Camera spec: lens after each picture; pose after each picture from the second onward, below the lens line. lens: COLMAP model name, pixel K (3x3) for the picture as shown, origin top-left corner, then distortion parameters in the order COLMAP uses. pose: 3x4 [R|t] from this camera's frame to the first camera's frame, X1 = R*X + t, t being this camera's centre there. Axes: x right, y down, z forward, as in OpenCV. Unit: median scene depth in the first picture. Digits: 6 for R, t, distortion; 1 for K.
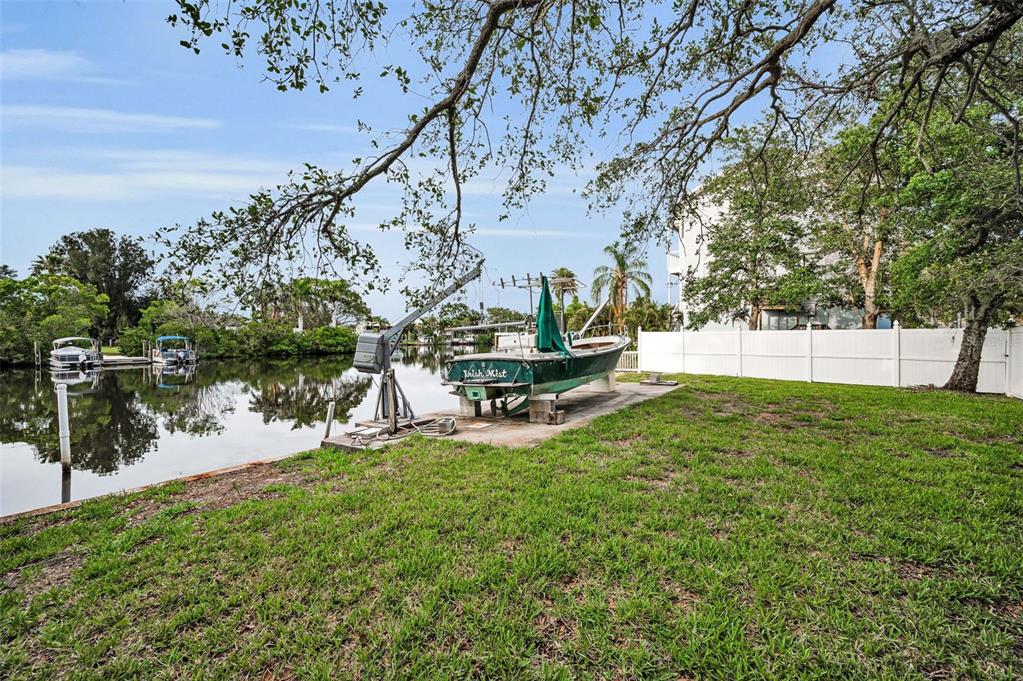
lens RADIAL K [[403.3, 0, 515.7], [0, 403.3, 338.6], [0, 0, 1]] dist [-0.001680, 0.000061]
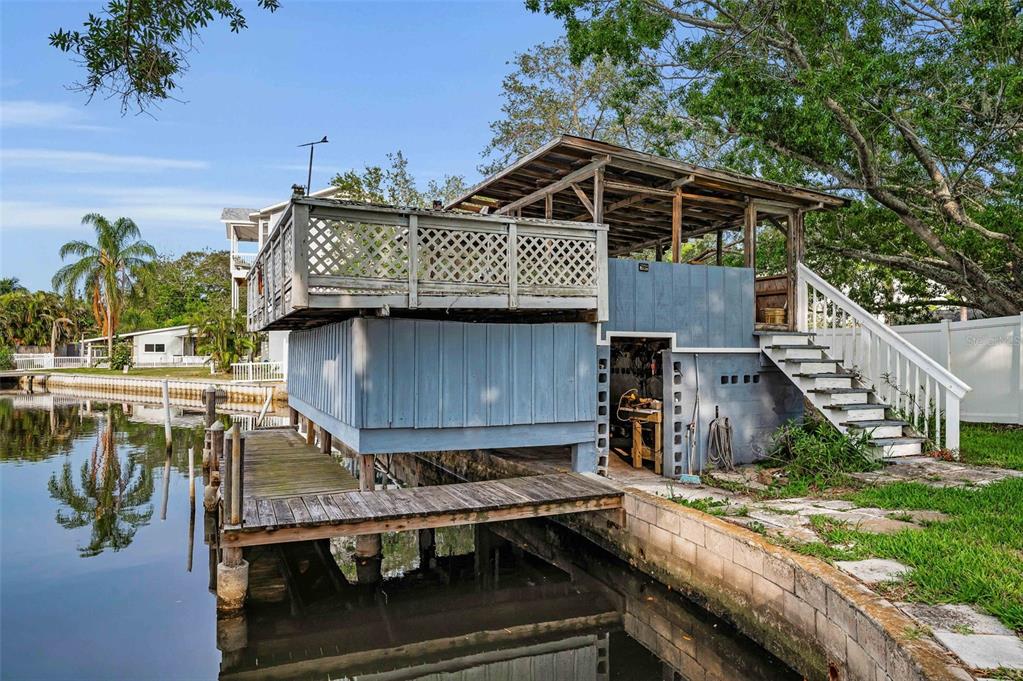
lens RADIAL K [[672.2, 0, 512.5], [0, 672.2, 337.1], [0, 0, 1]] dist [-0.002796, -0.000062]
pose [[0.470113, 0.024625, 0.882263, -0.270772], [-0.000032, 0.999611, -0.027883, 0.004461], [-0.882606, 0.013079, 0.469931, -0.098942]]
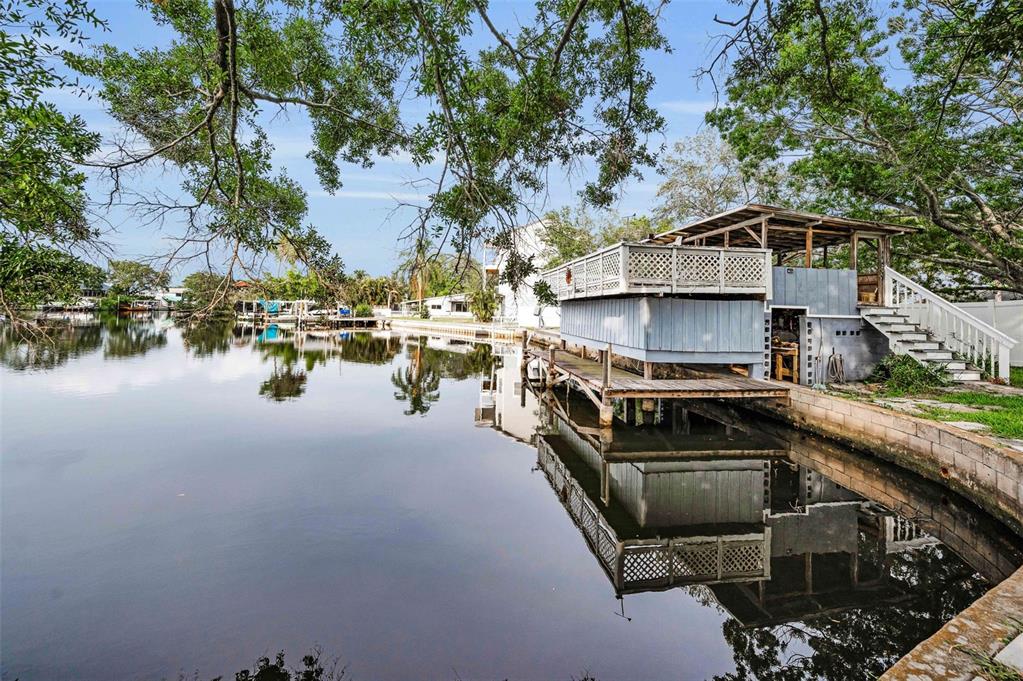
lens RADIAL K [[414.5, 0, 511.8], [0, 414.5, 297.4], [0, 0, 1]] dist [-0.000001, -0.000271]
pose [[0.685469, 0.042330, 0.726870, -0.320959], [-0.021746, 0.999053, -0.037673, 0.004657], [-0.727777, 0.010018, 0.685741, -0.089665]]
